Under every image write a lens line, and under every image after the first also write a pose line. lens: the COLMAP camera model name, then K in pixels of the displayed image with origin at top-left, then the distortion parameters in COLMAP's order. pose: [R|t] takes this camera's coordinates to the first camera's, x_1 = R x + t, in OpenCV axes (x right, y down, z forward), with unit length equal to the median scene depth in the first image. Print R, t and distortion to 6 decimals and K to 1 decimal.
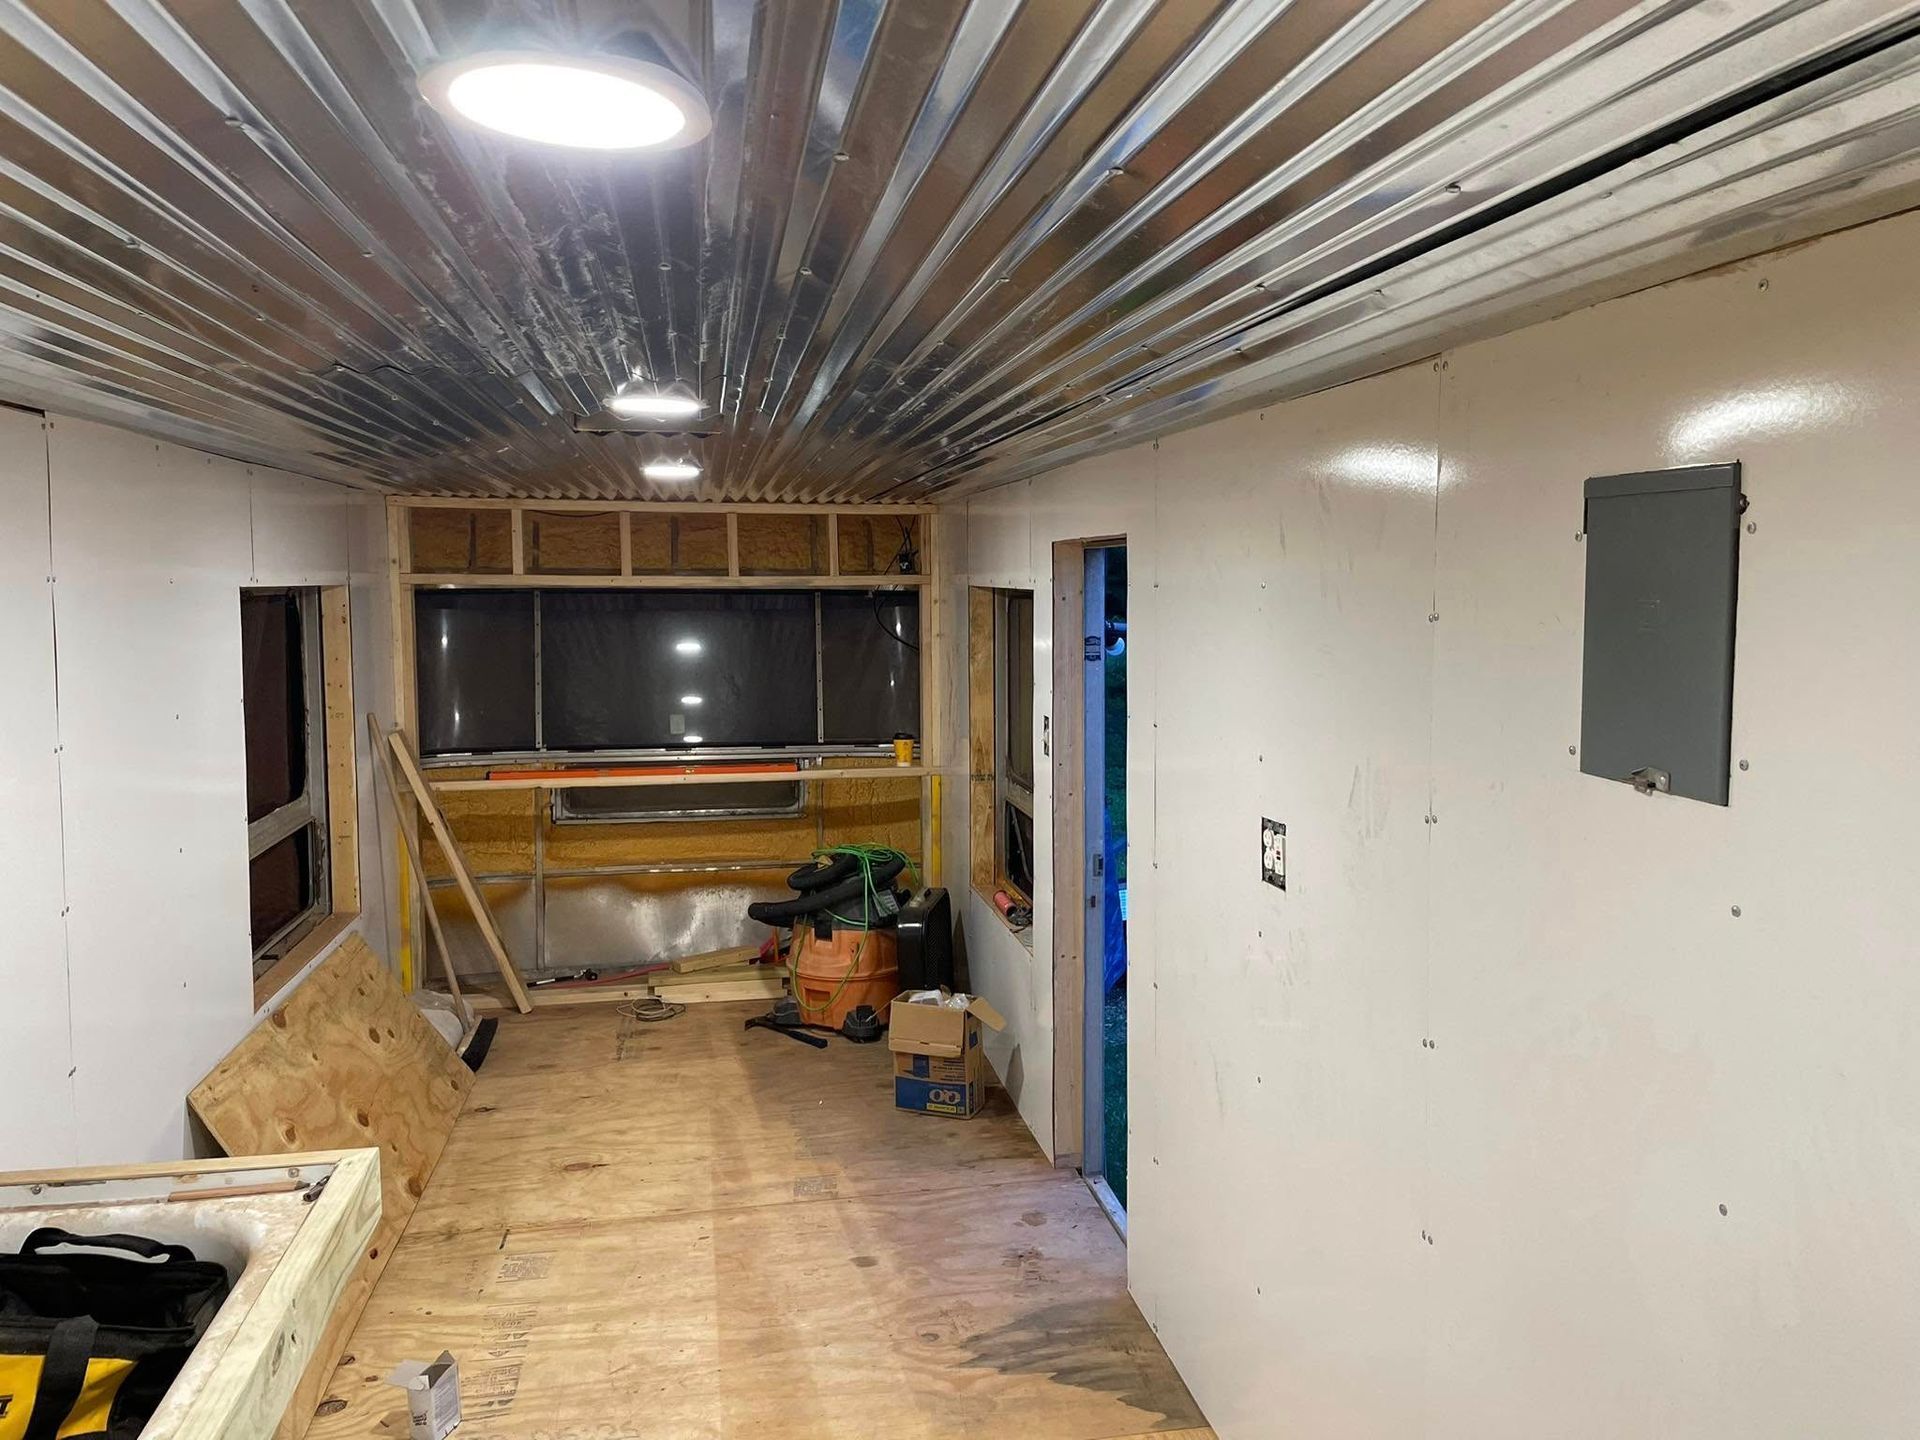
lens RADIAL K [[1506.4, 0, 960.0], [0, 1506.4, 720.0], [0, 0, 1]] dist [0.006819, 0.001273]
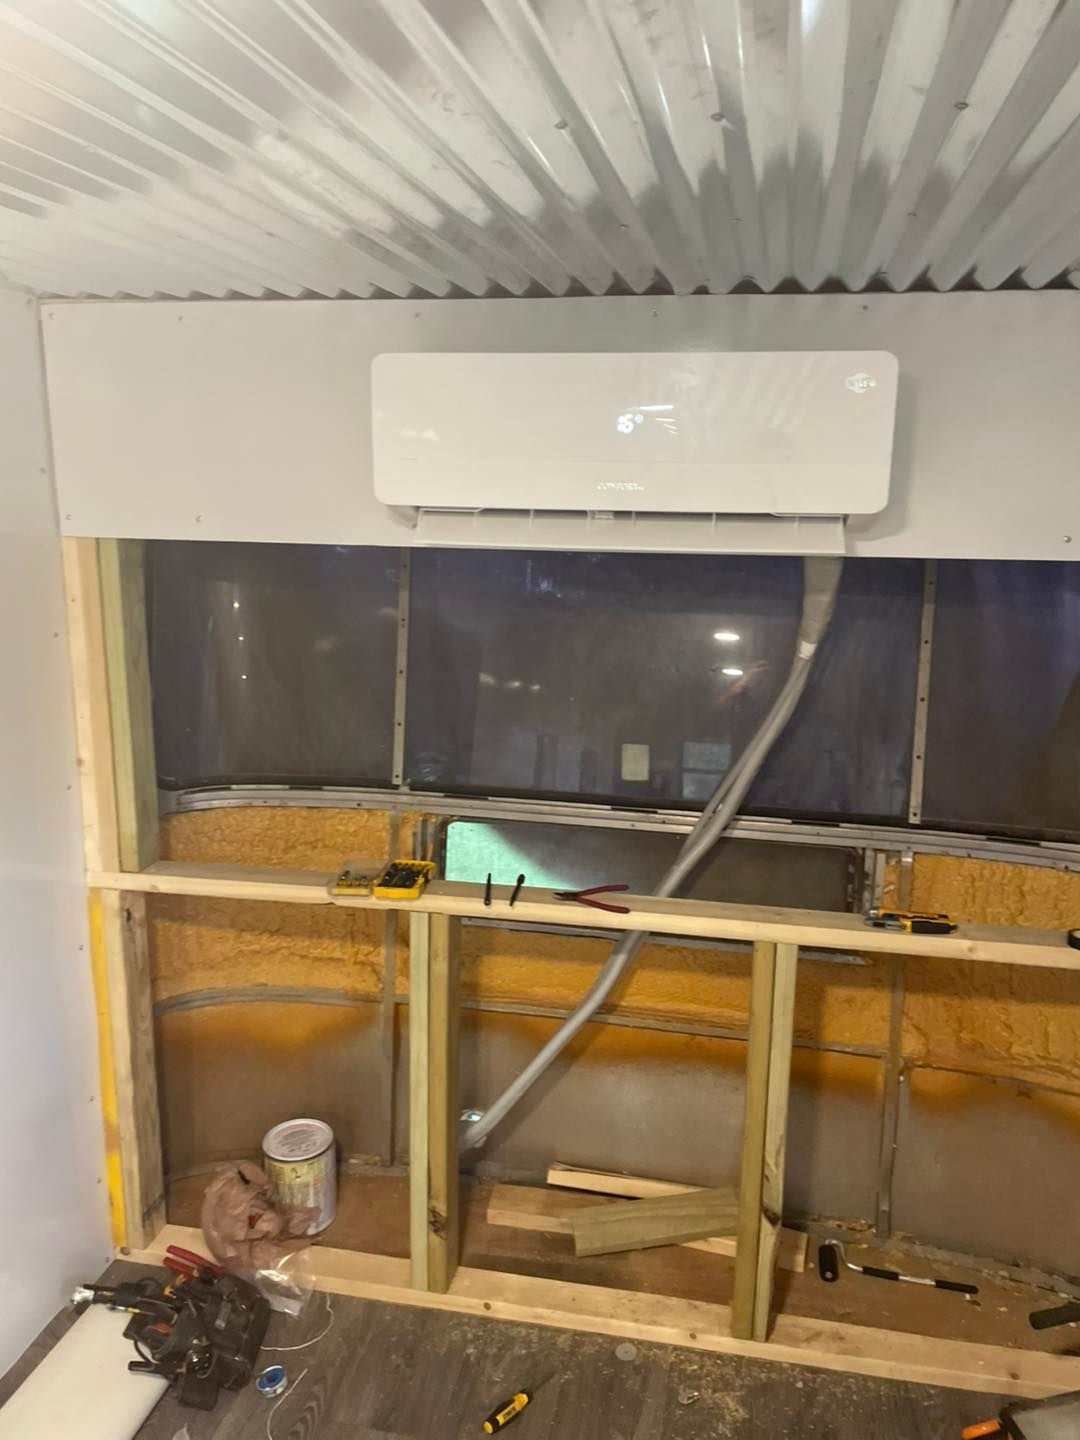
lens RADIAL K [[1129.8, 0, 540.0], [0, 1129.8, 720.0], [0, 0, 1]] dist [0.006819, 0.001273]
pose [[0.932059, 0.087852, -0.351493, -0.081579], [-0.047946, 0.991533, 0.120683, -0.059872], [0.359119, -0.095631, 0.928379, 0.627750]]
